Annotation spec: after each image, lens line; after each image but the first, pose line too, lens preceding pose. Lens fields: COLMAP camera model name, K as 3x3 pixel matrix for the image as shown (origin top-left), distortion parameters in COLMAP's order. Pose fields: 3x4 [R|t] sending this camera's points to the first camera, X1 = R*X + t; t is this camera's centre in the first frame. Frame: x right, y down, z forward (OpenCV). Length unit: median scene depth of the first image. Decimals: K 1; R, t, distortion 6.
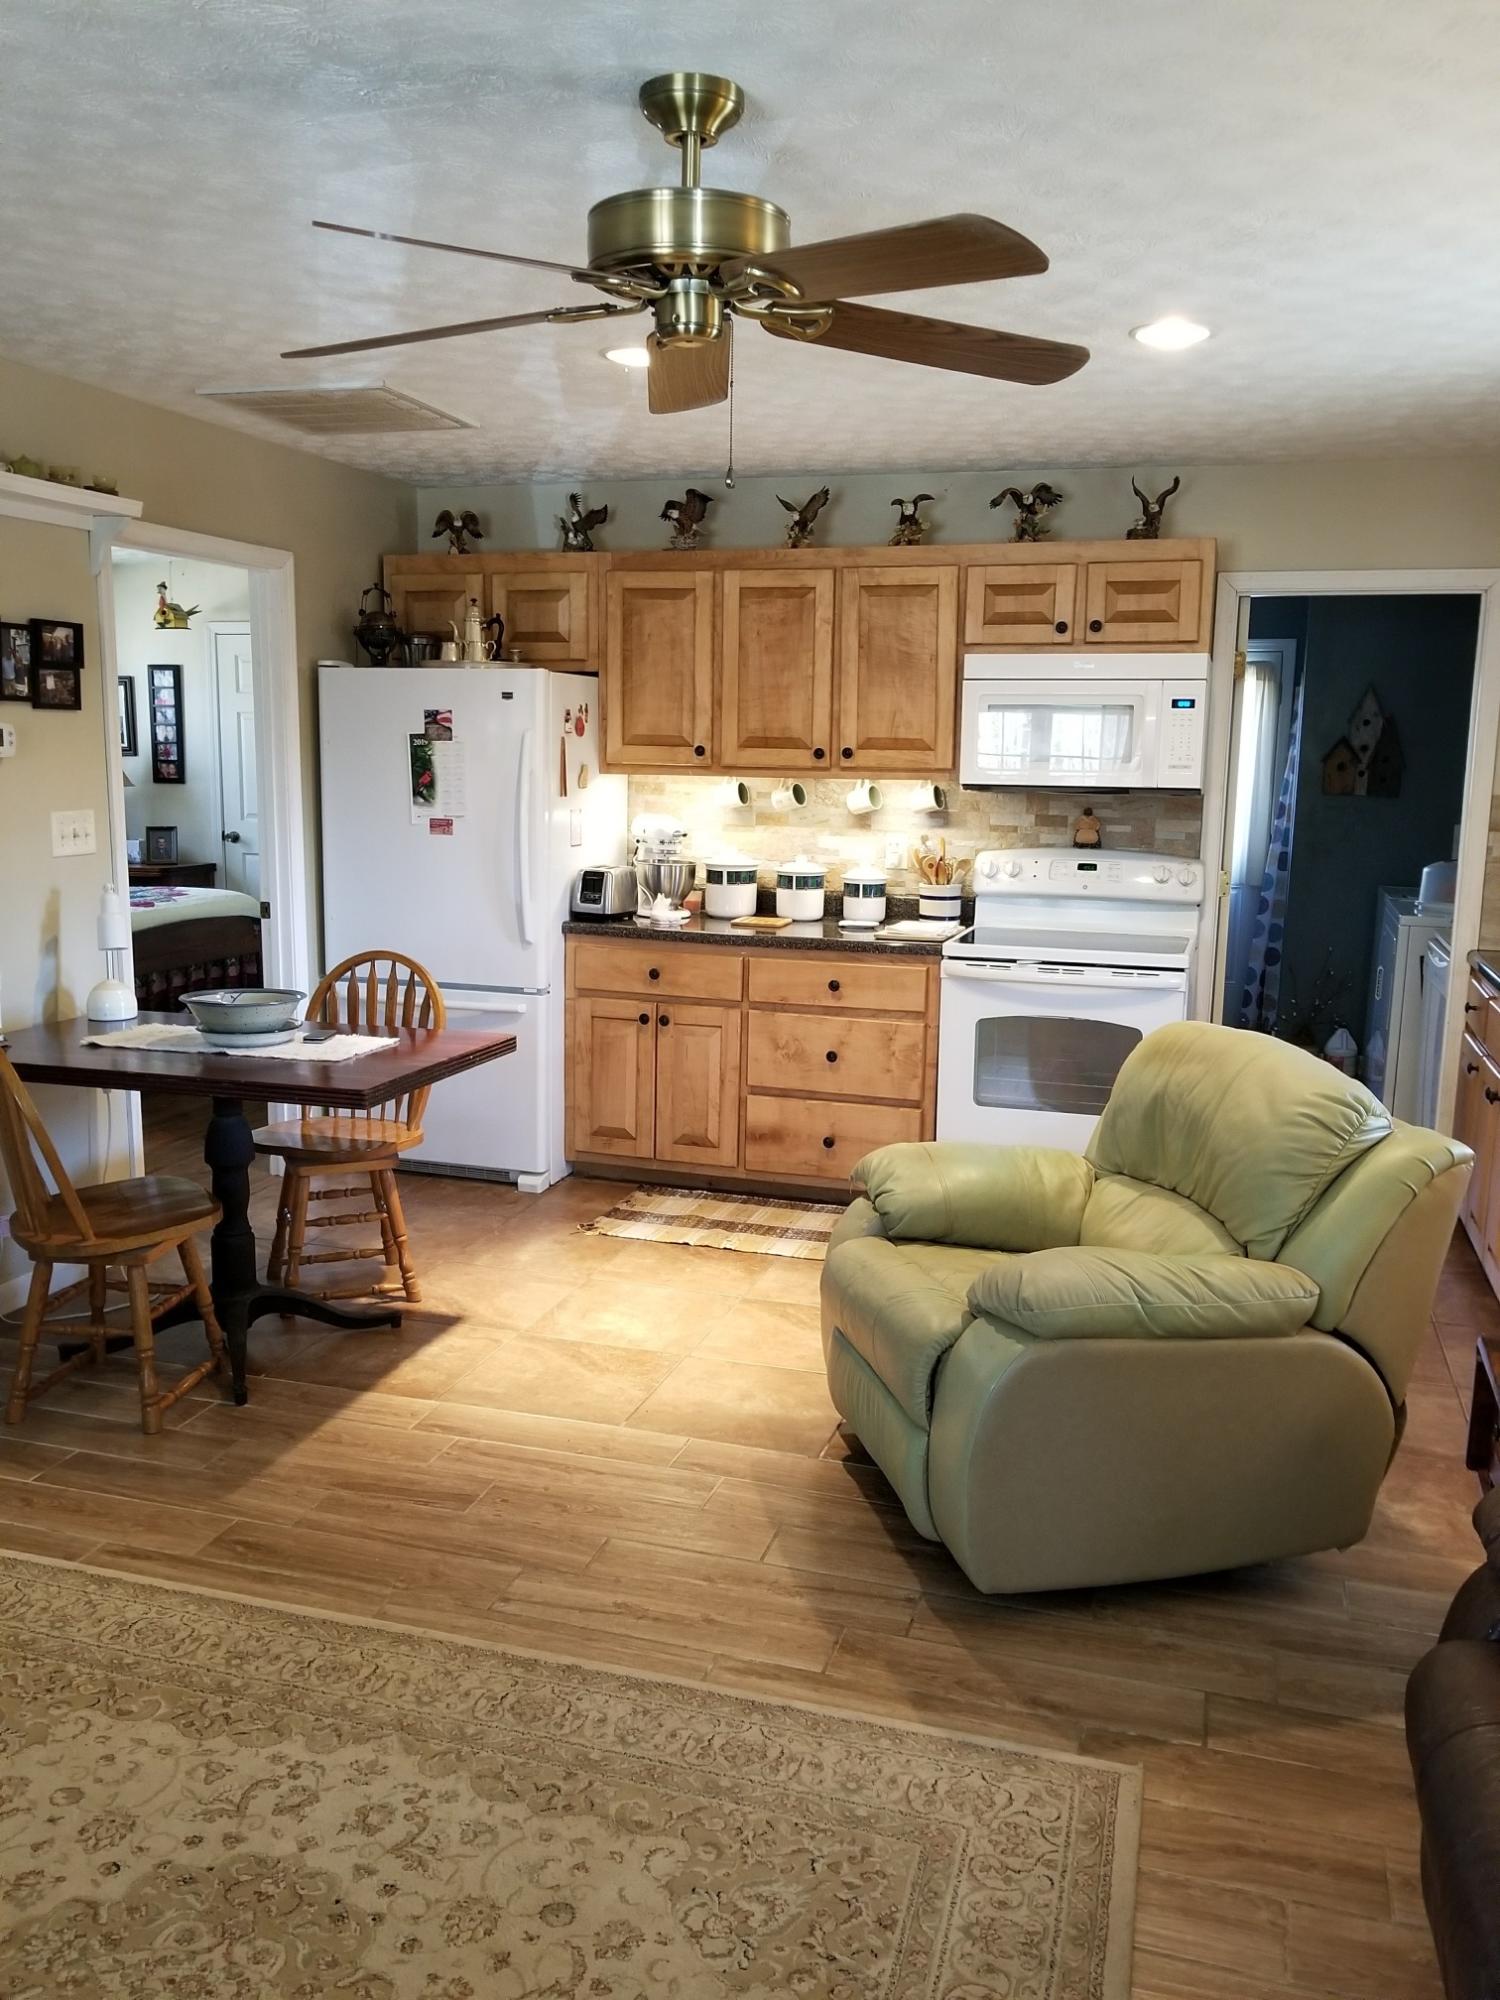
lens RADIAL K [[1580.9, 0, 748.0], [0, 1580.9, 1004.5], [0, 0, 1]] dist [-0.018525, -0.003501]
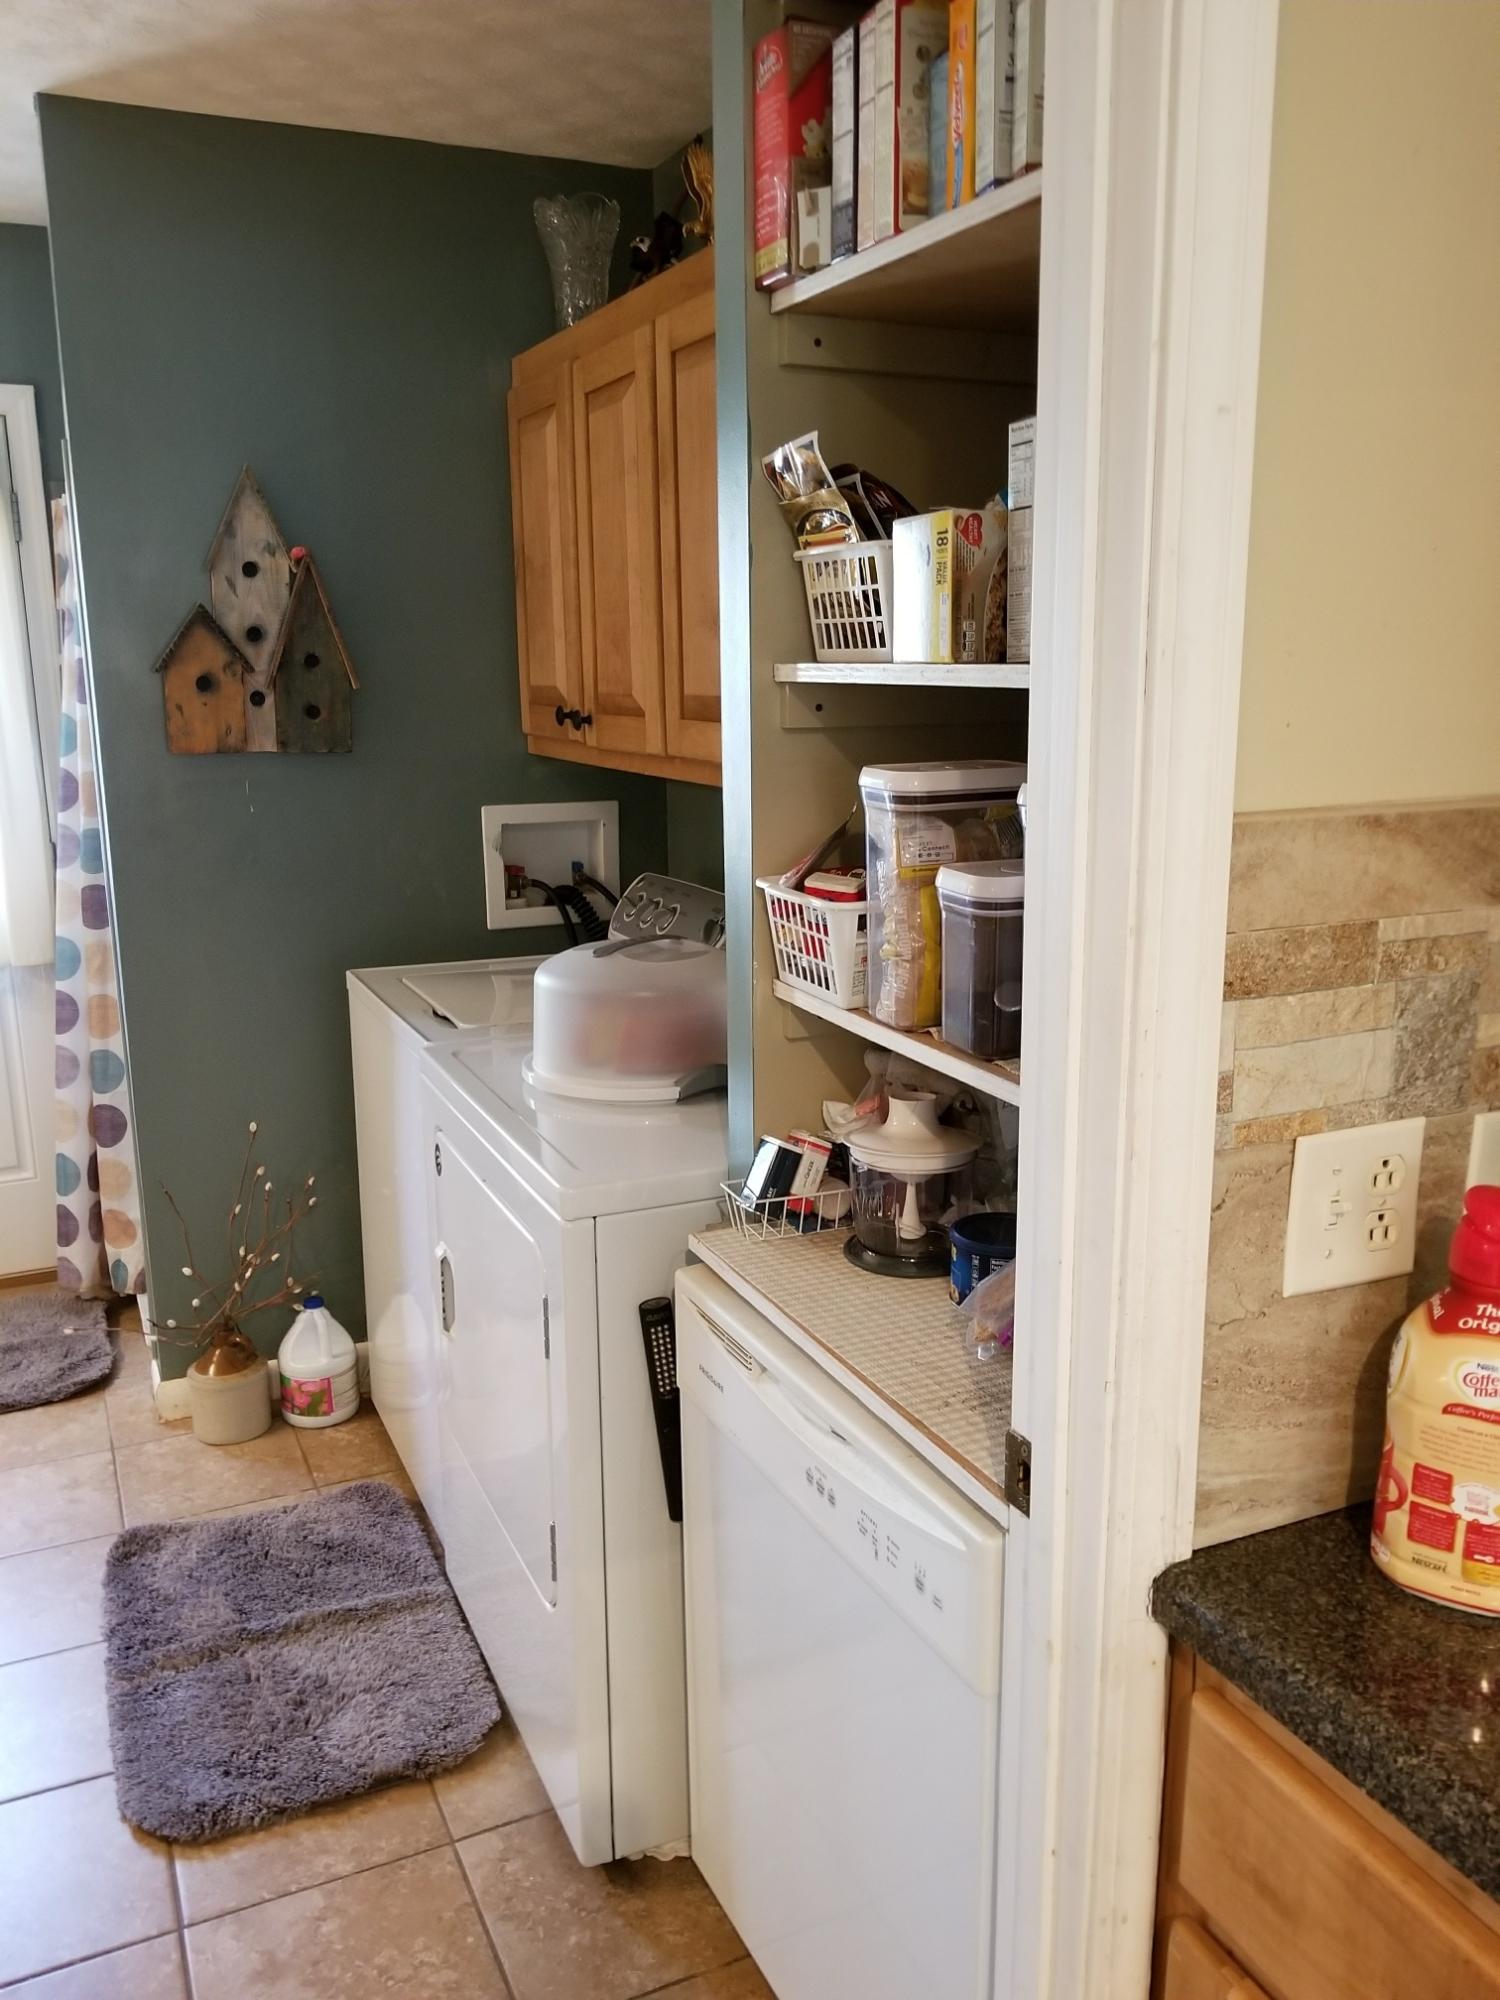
lens RADIAL K [[1580.9, 0, 752.7], [0, 1580.9, 1004.0], [0, 0, 1]] dist [-0.018525, -0.003501]
pose [[0.745181, -0.170267, 0.644759, 0.179394], [0.136344, 0.985332, 0.102626, -0.079812], [-0.652776, 0.011434, 0.757465, 0.522490]]
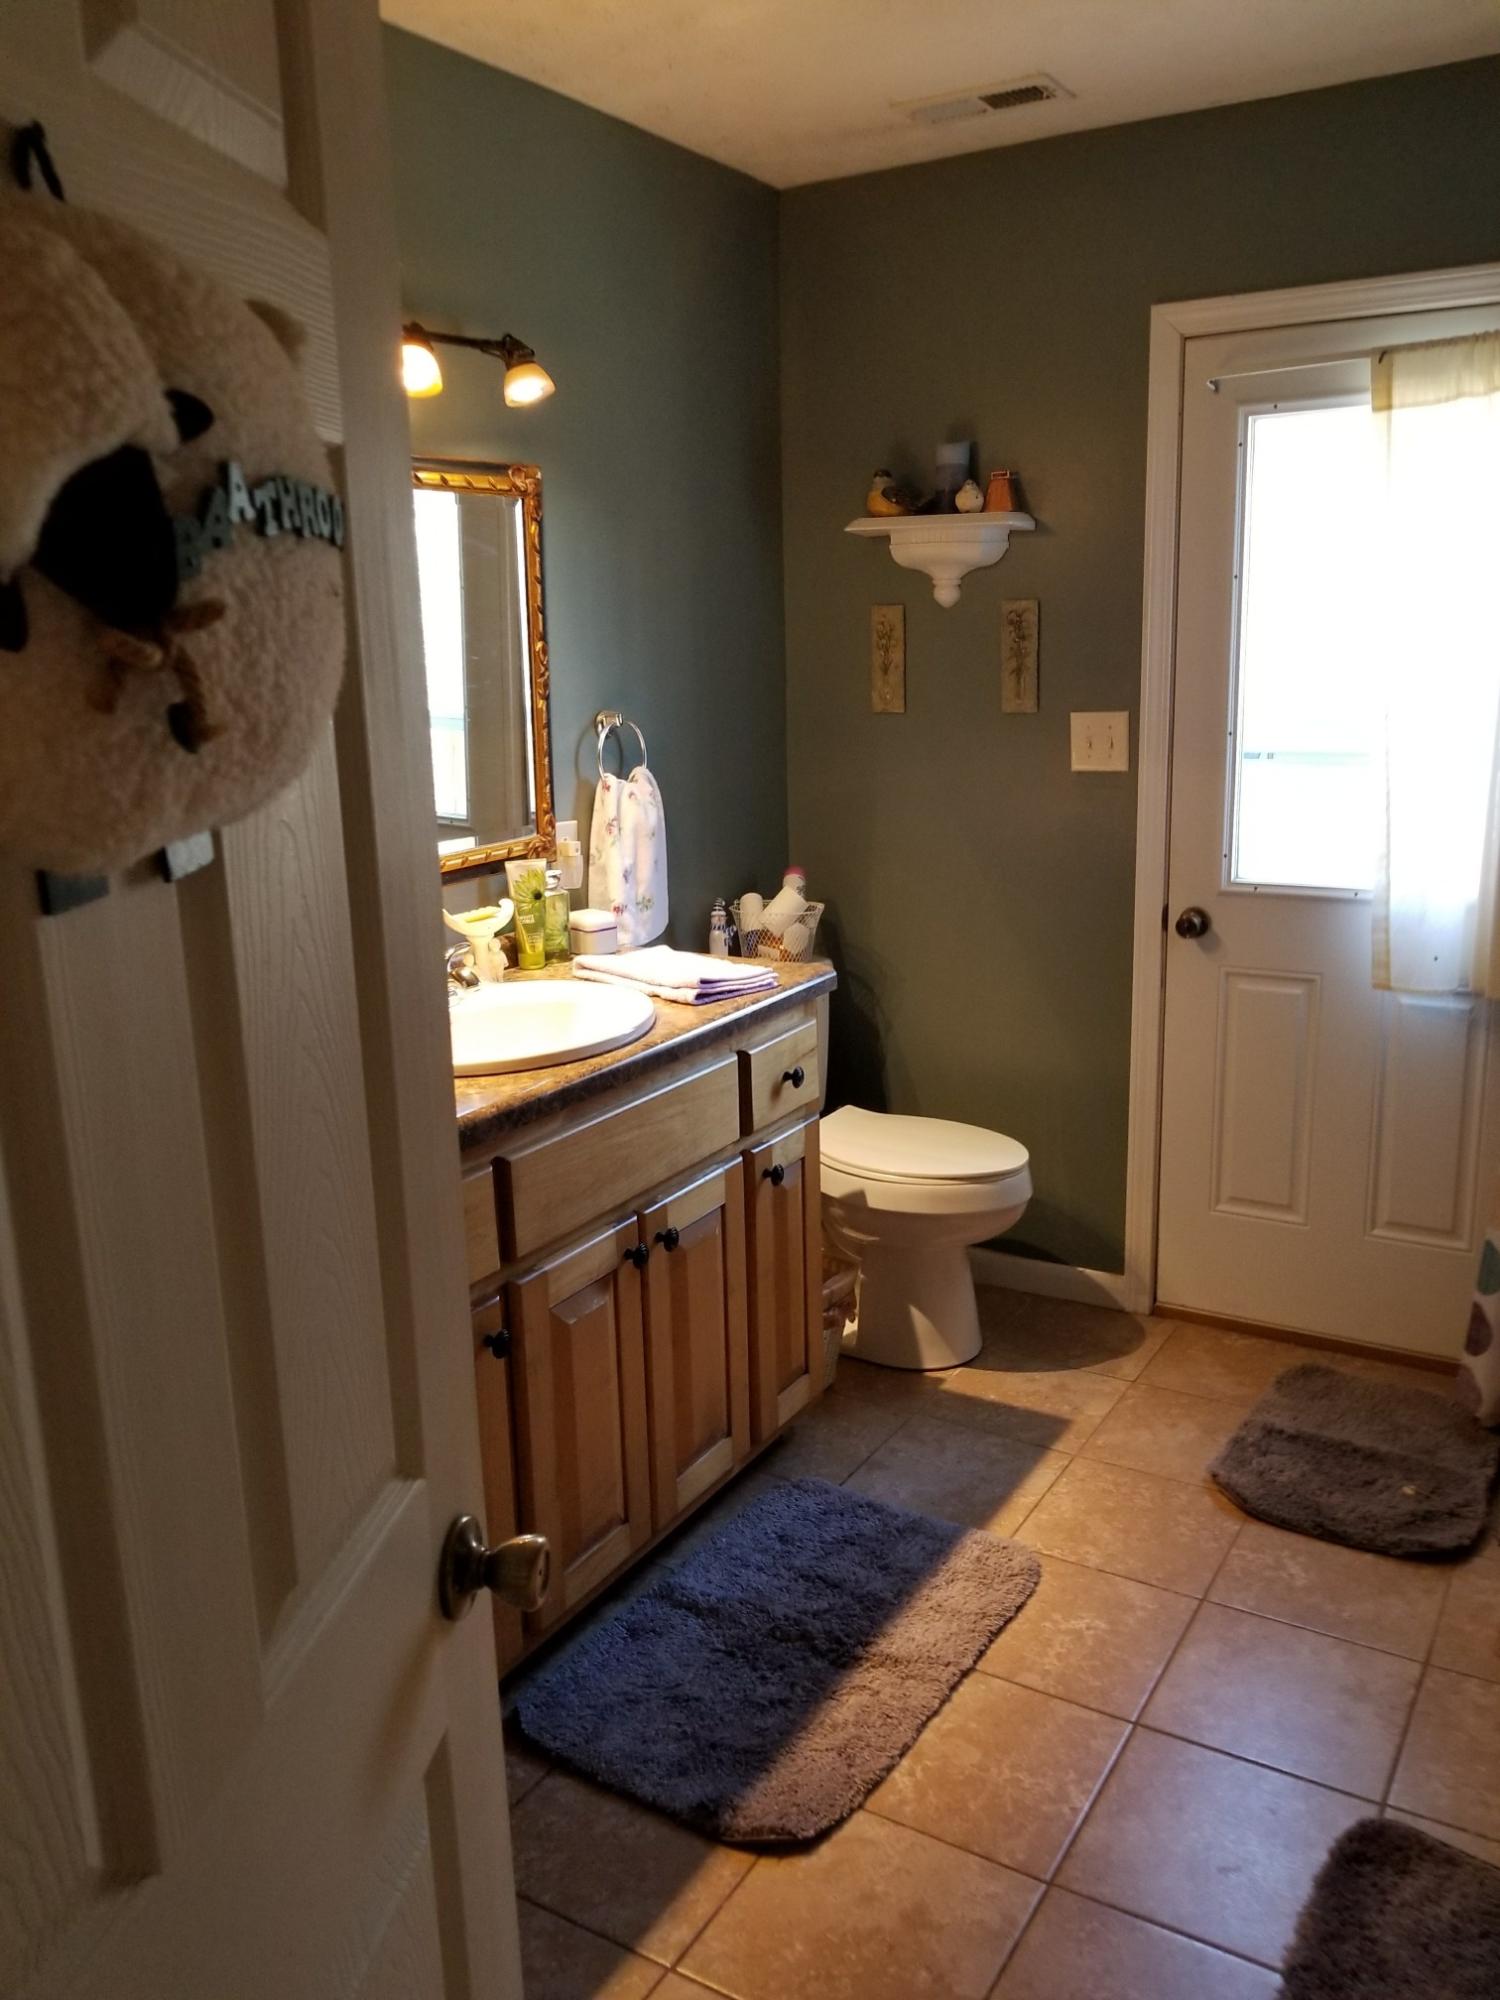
lens RADIAL K [[1580.9, 0, 749.3], [0, 1580.9, 999.3], [0, 0, 1]] dist [-0.018525, -0.003501]
pose [[0.969134, 0.014902, -0.246085, 0.234703], [-0.001942, 0.998602, 0.052826, -0.090586], [0.246528, -0.050718, 0.967808, 0.603819]]
